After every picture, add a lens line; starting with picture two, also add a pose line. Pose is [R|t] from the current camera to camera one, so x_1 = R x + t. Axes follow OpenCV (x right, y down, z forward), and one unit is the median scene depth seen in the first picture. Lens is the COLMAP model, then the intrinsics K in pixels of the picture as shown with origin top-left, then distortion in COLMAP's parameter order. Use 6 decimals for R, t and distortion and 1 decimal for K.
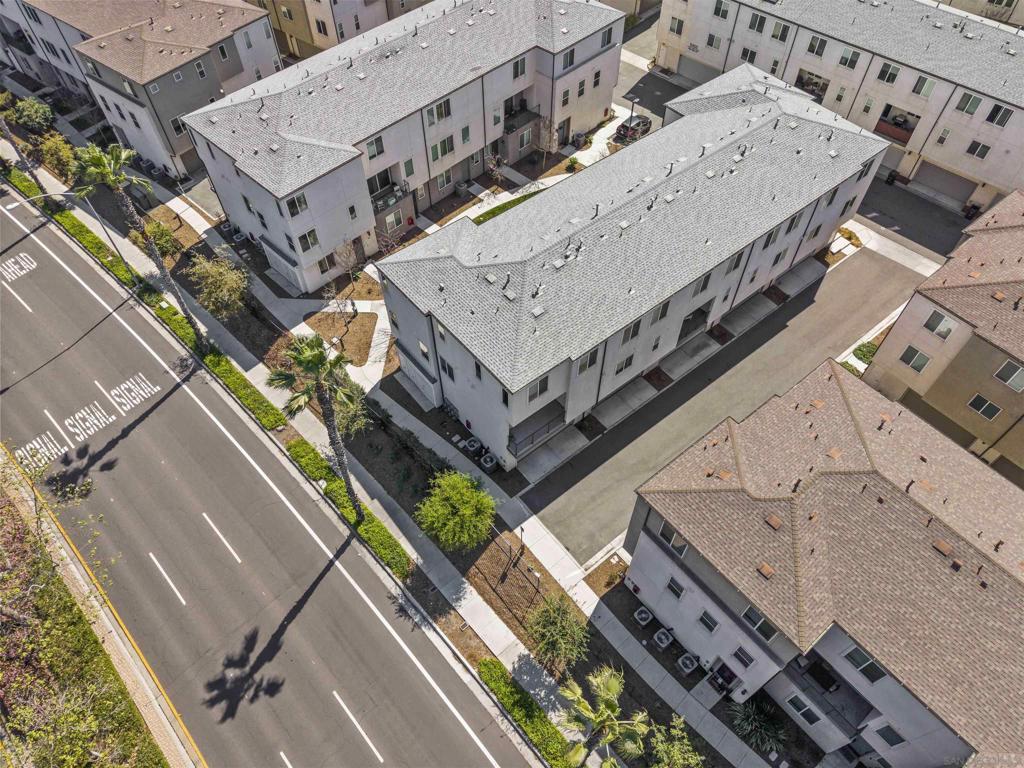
lens RADIAL K [[682.9, 0, 516.9], [0, 682.9, 386.6], [0, 0, 1]] dist [0.004296, -0.000527]
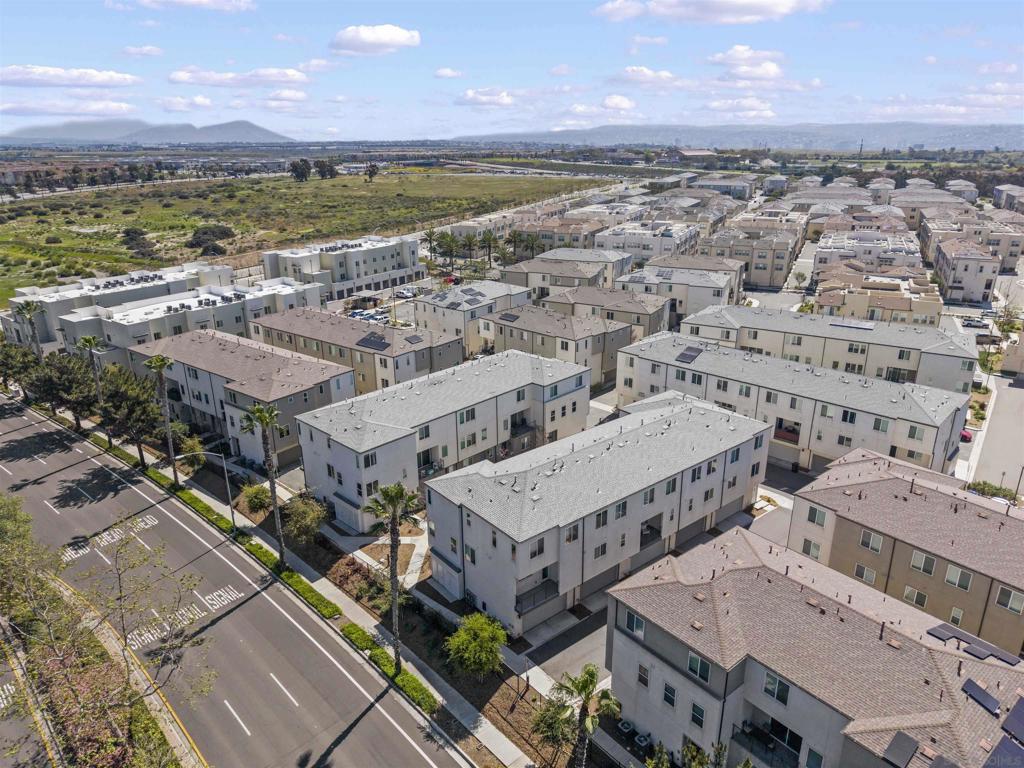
lens RADIAL K [[679.9, 0, 516.0], [0, 679.9, 387.4], [0, 0, 1]] dist [0.043290, -0.060101]
pose [[0.999980, -0.006258, -0.000551, -0.007406], [0.004935, 0.836672, -0.547682, 0.386573], [0.003888, 0.547668, 0.836686, -0.289776]]
